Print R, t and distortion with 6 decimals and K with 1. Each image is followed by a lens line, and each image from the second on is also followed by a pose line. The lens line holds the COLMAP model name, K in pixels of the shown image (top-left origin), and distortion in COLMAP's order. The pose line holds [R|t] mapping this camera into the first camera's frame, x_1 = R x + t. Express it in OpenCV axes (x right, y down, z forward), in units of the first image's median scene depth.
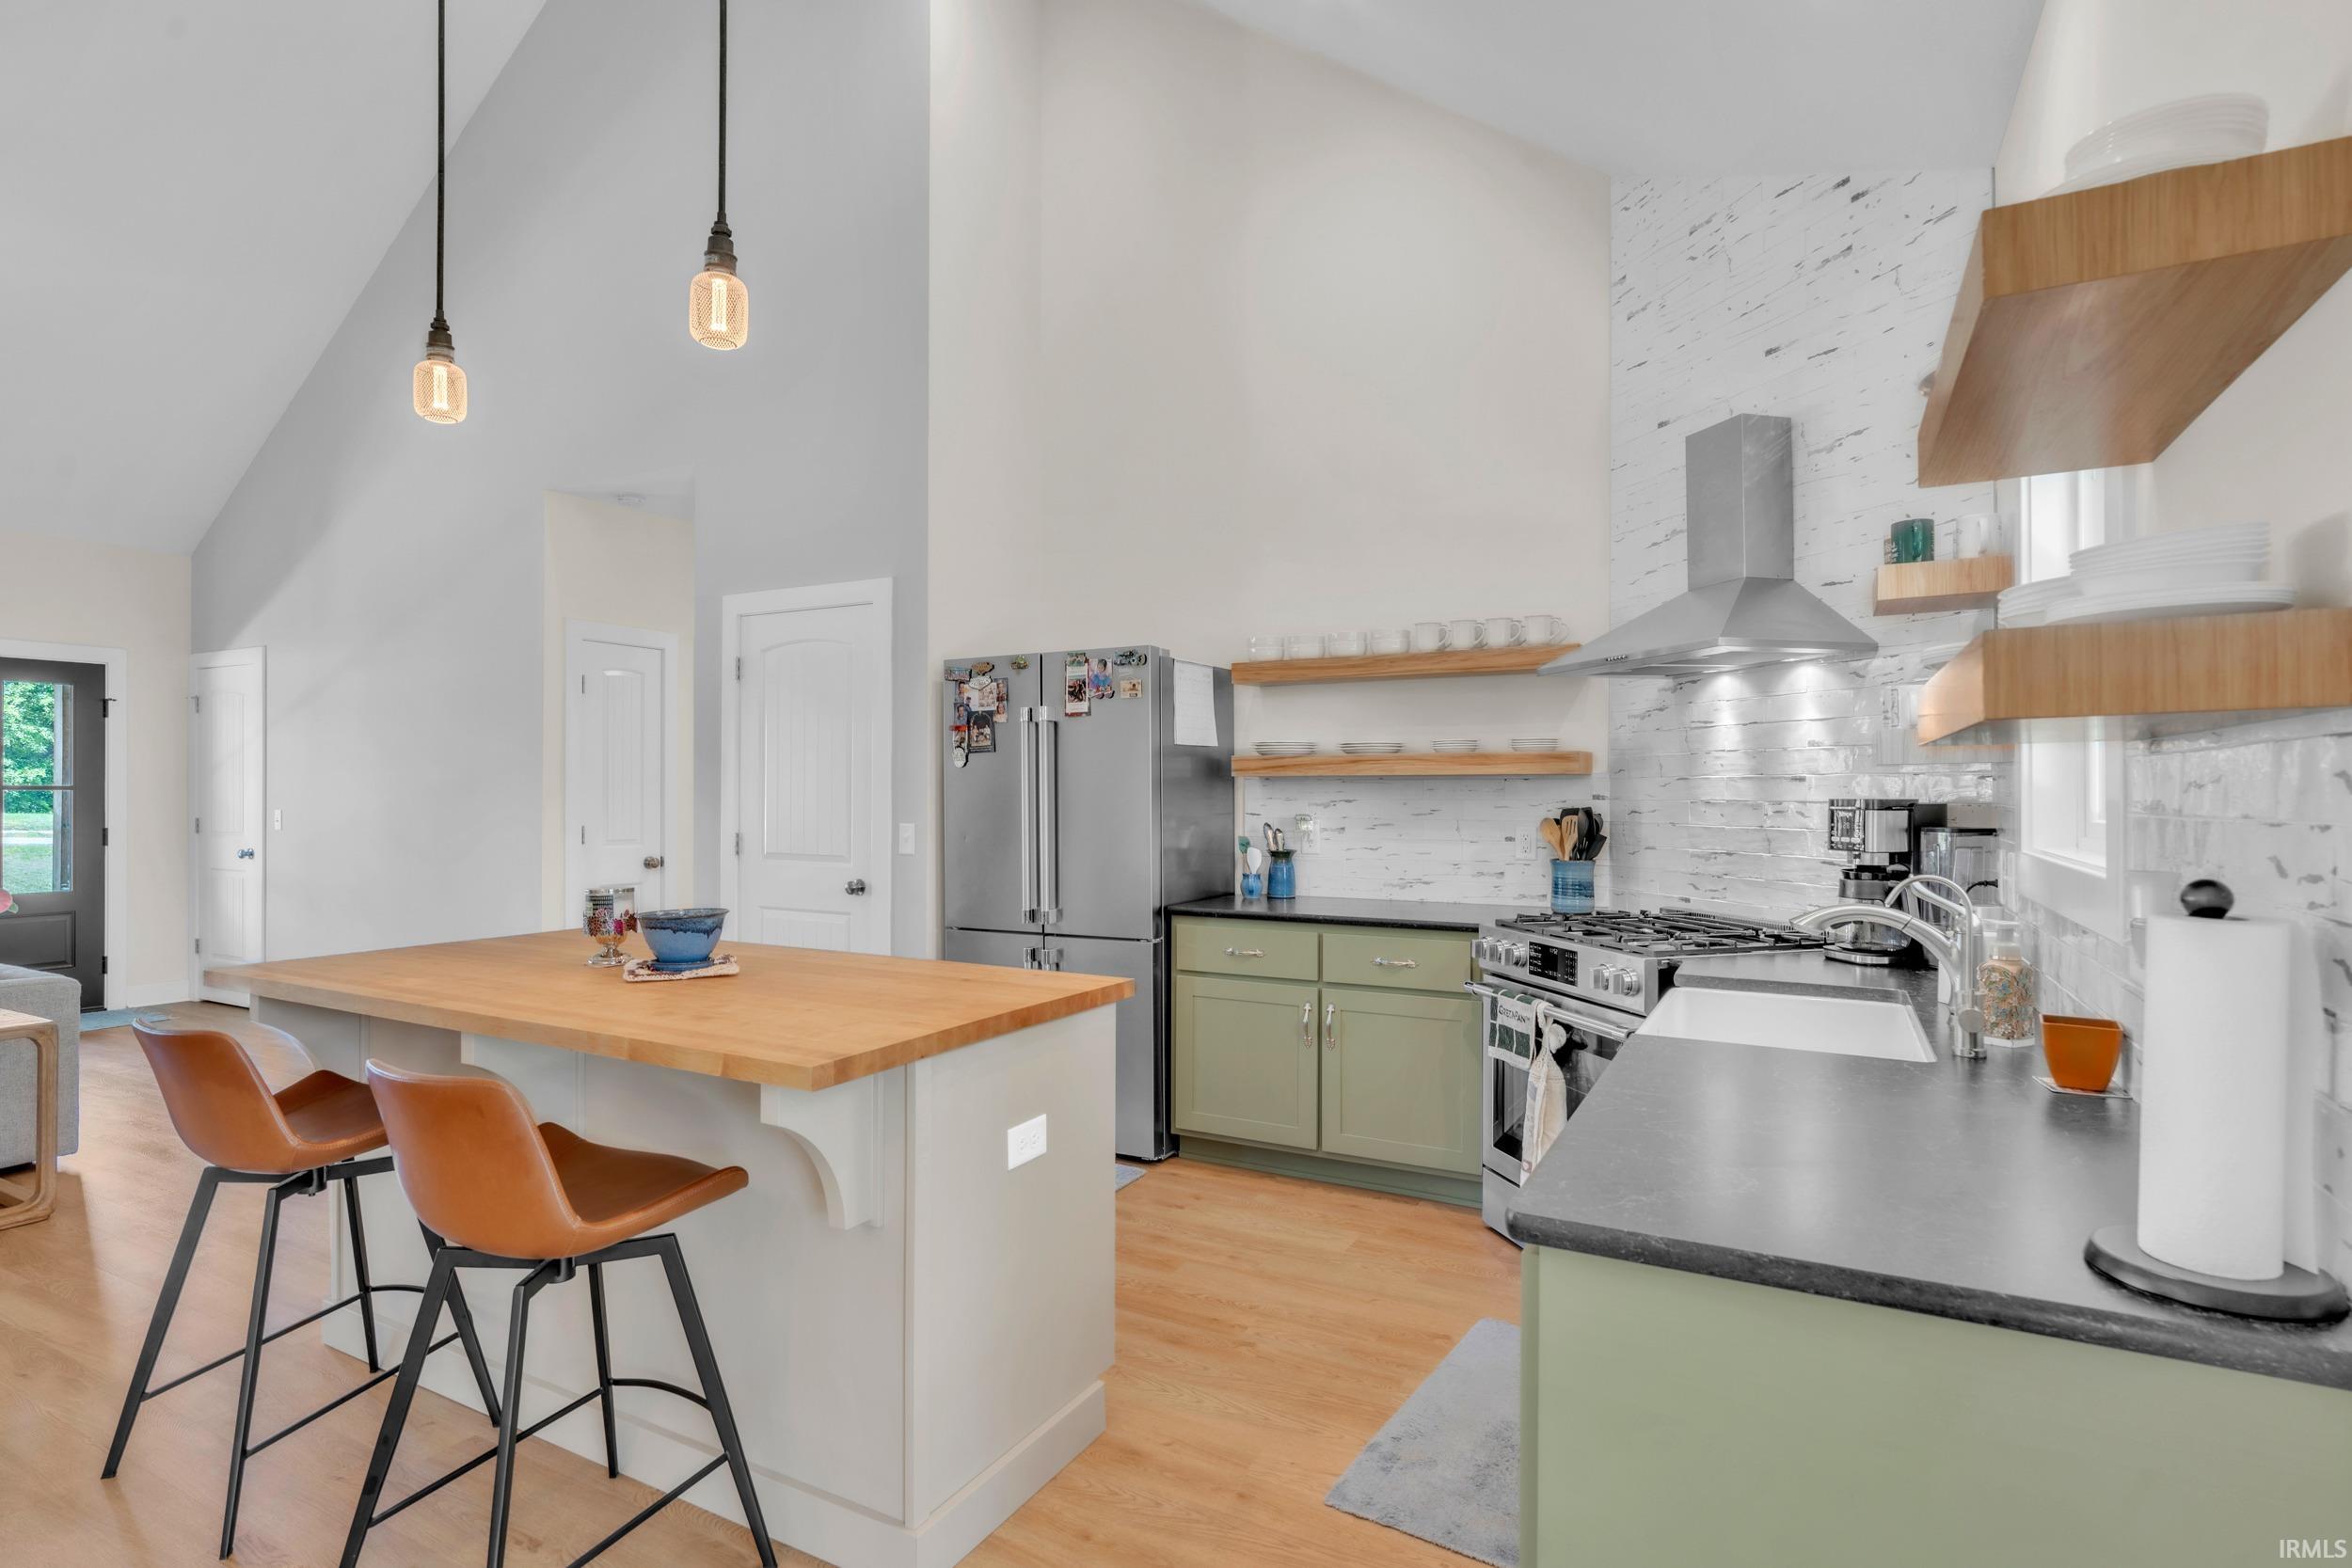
lens RADIAL K [[1173.9, 0, 1183.7], [0, 1173.9, 792.1], [0, 0, 1]] dist [-0.009144, 0.002532]
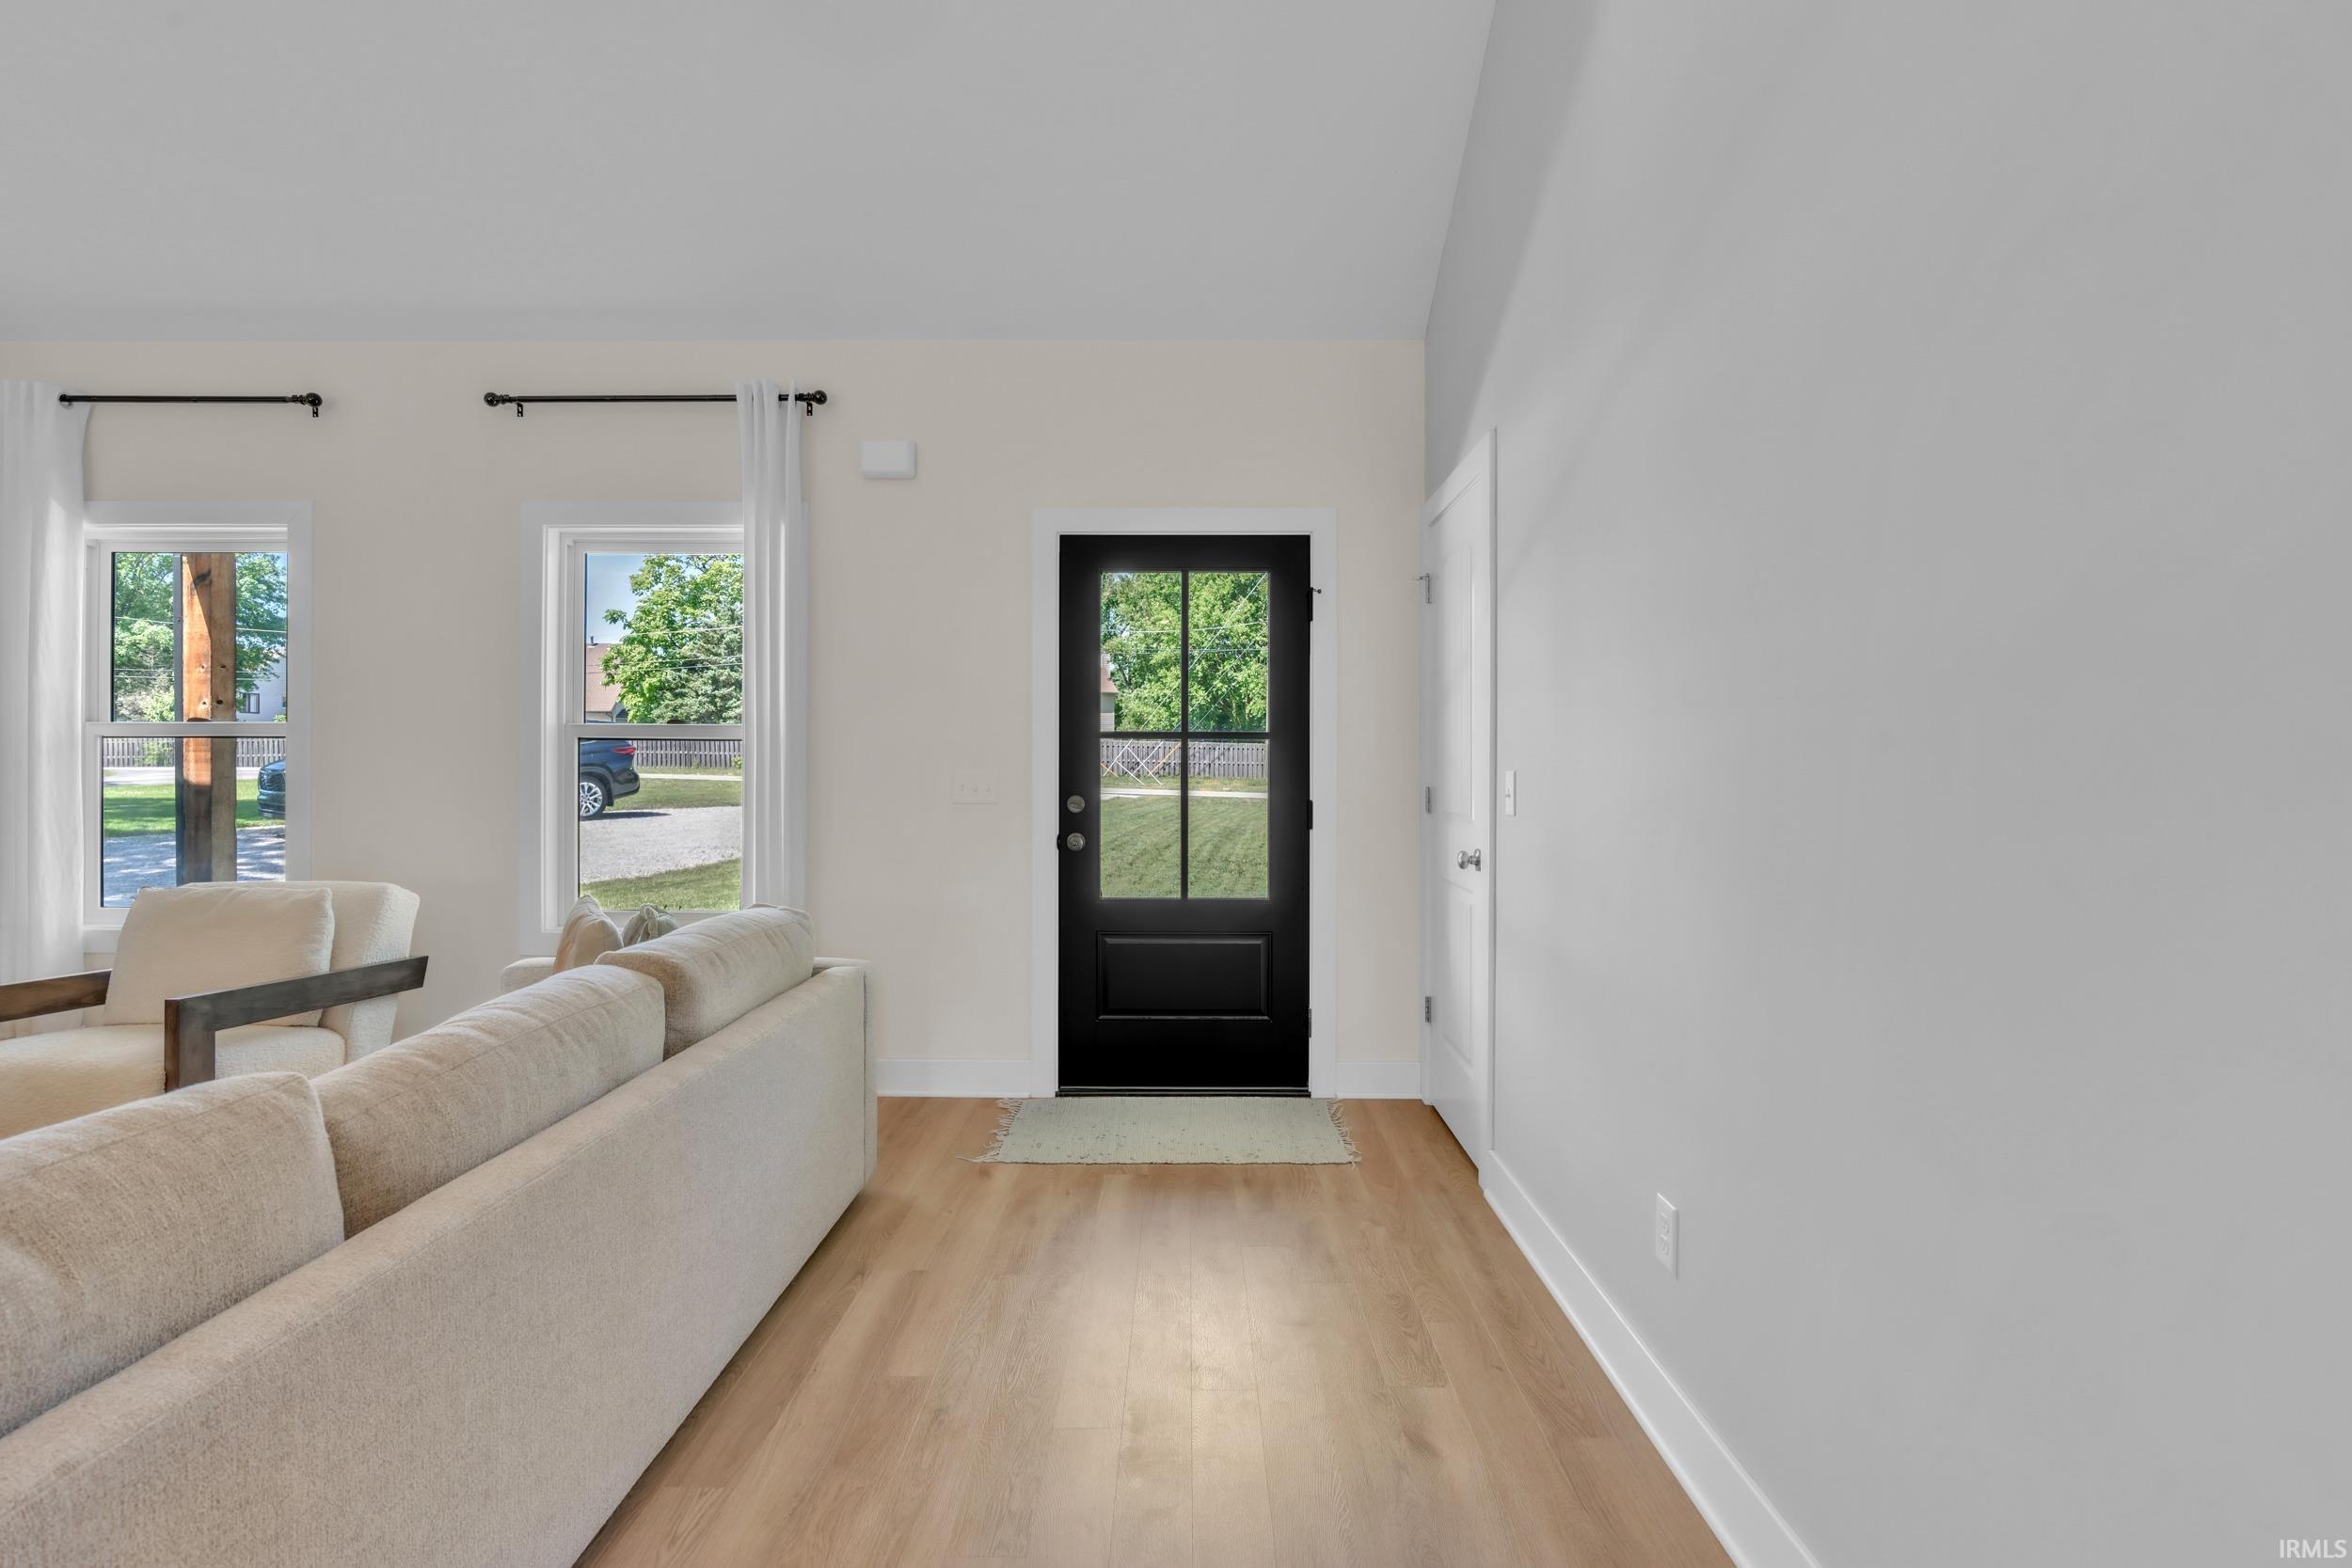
lens RADIAL K [[1066.3, 0, 1185.1], [0, 1066.3, 756.9], [0, 0, 1]] dist [-0.011728, 0.004611]
pose [[0.463665, -0.006122, -0.885990, -0.798828], [-0.006521, 0.999925, -0.010322, 0.025230], [0.885987, 0.010564, 0.463590, 1.193618]]
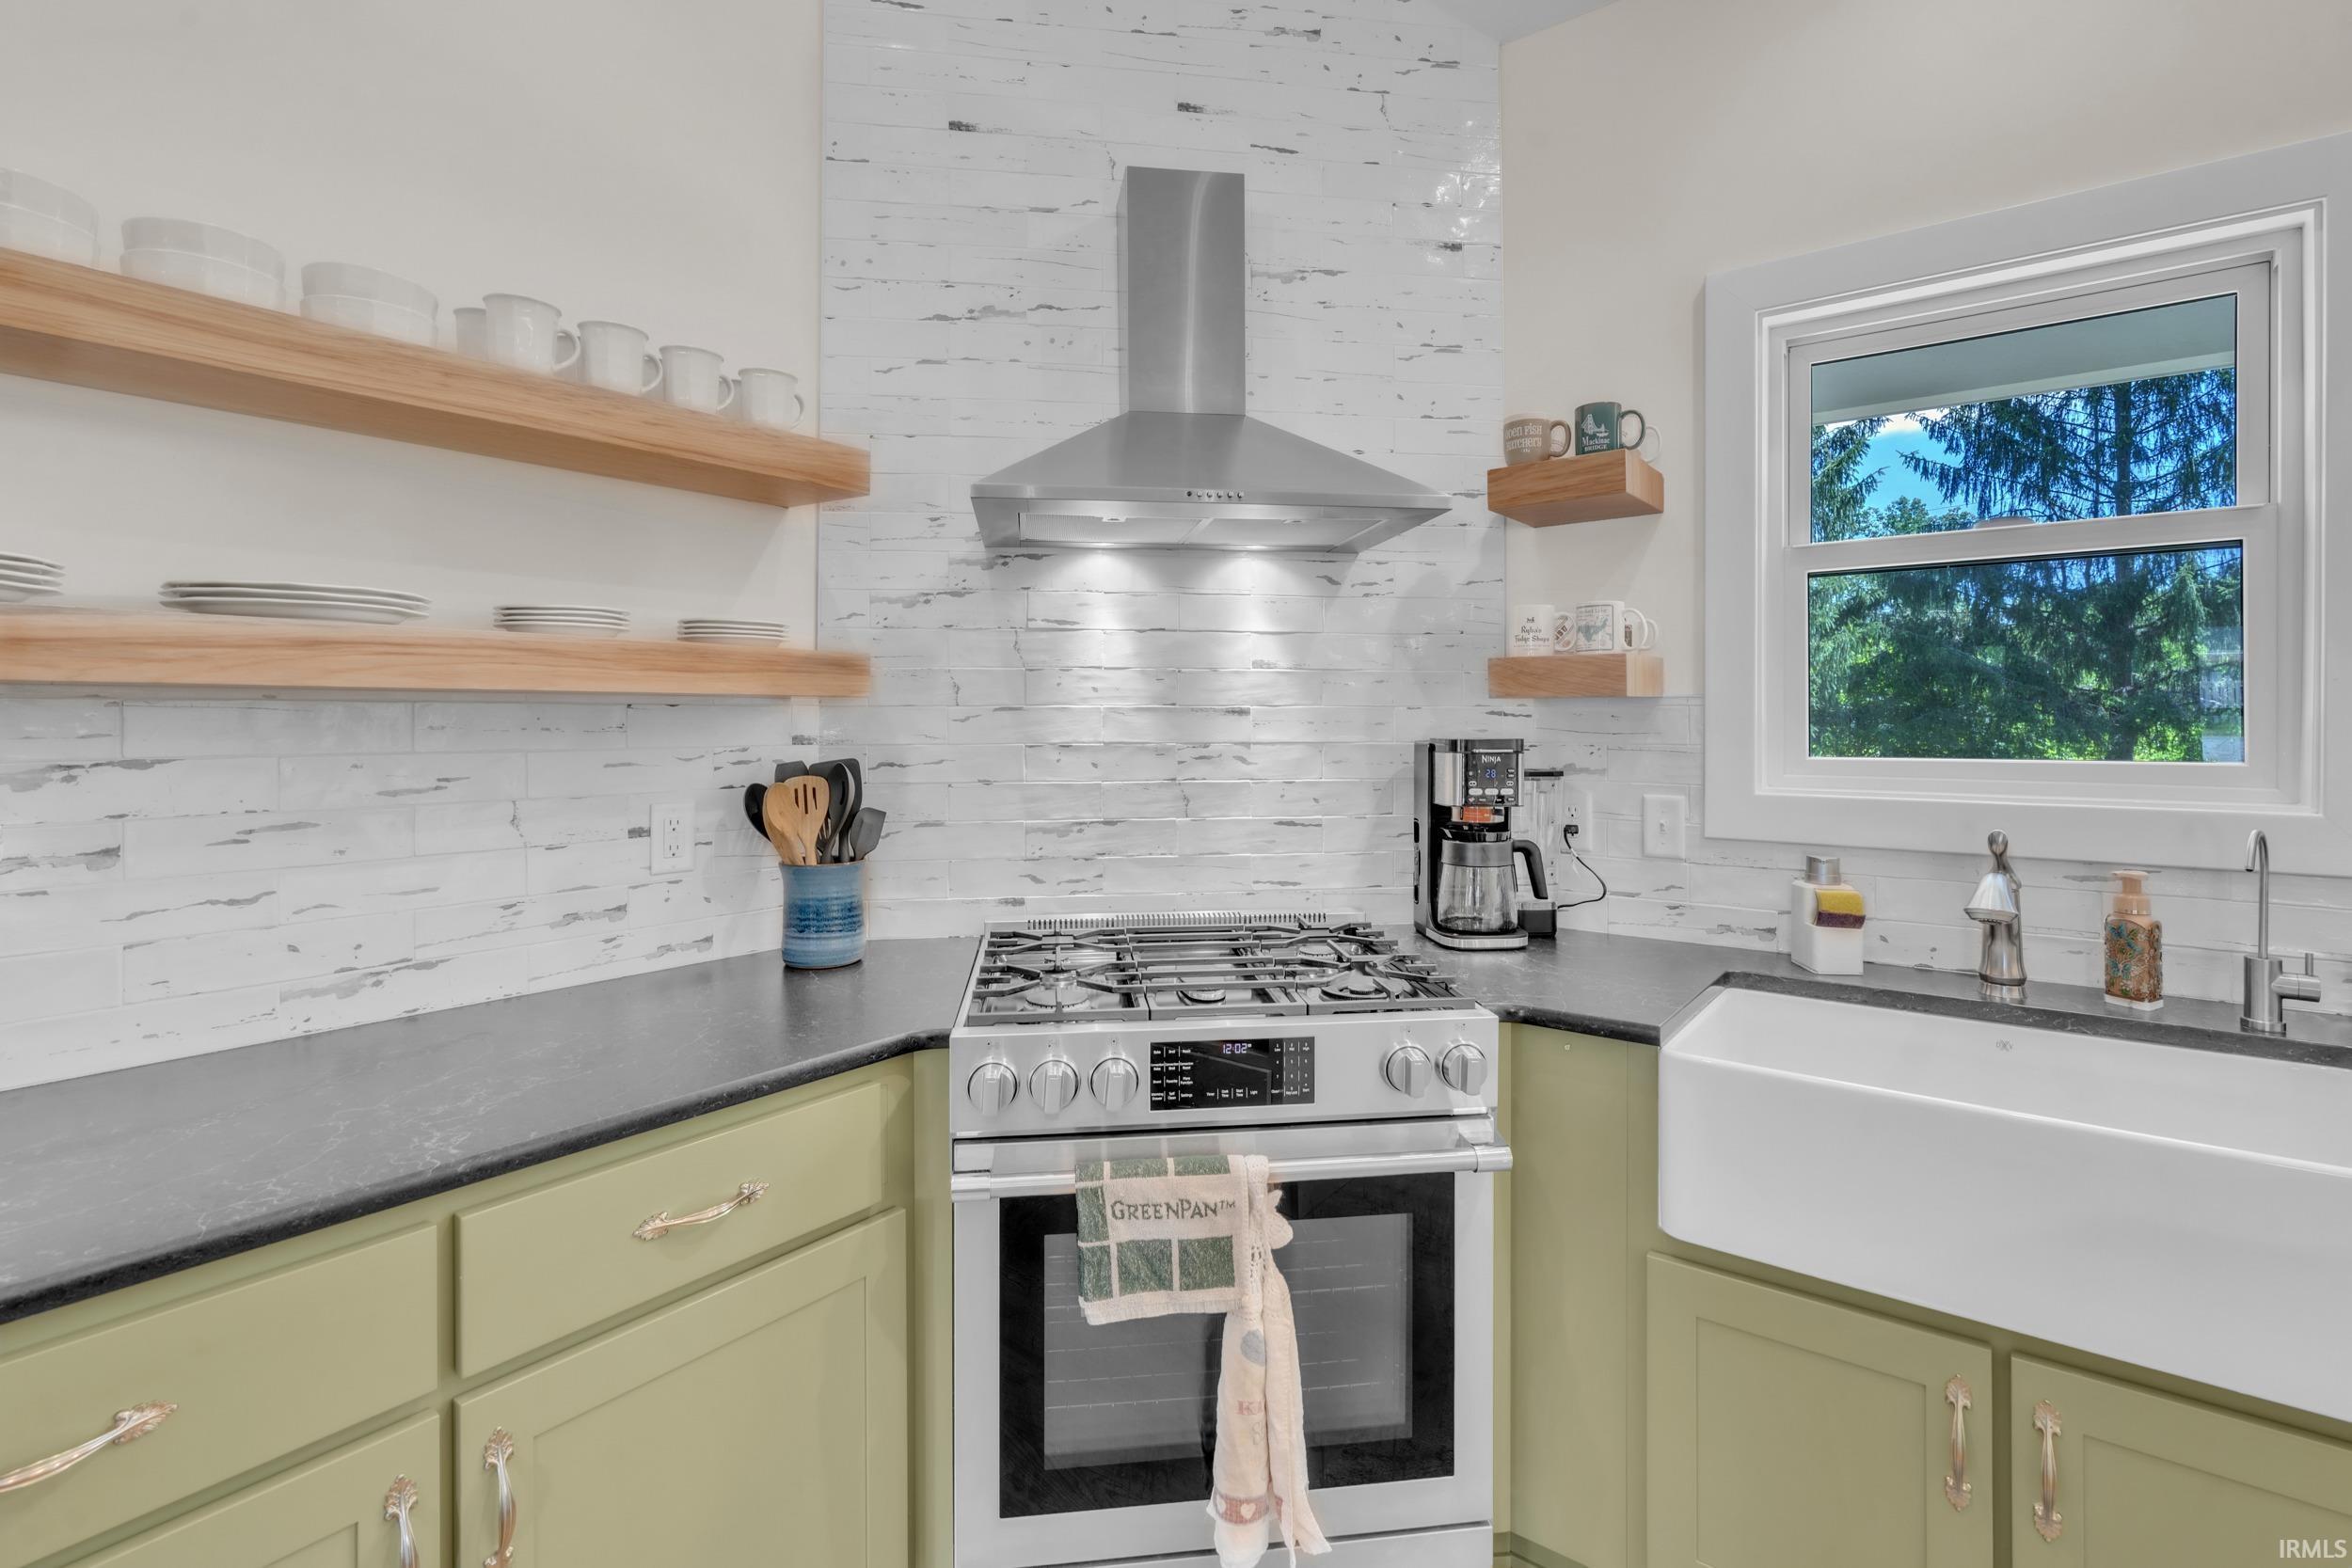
lens RADIAL K [[1066.3, 0, 1191.7], [0, 1066.3, 722.8], [0, 0, 1]] dist [-0.011728, 0.004611]
pose [[0.158217, -0.001641, 0.987403, -0.112604], [0.000351, 0.999999, 0.001606, -0.004437], [-0.987404, 0.000093, 0.158217, 0.756860]]
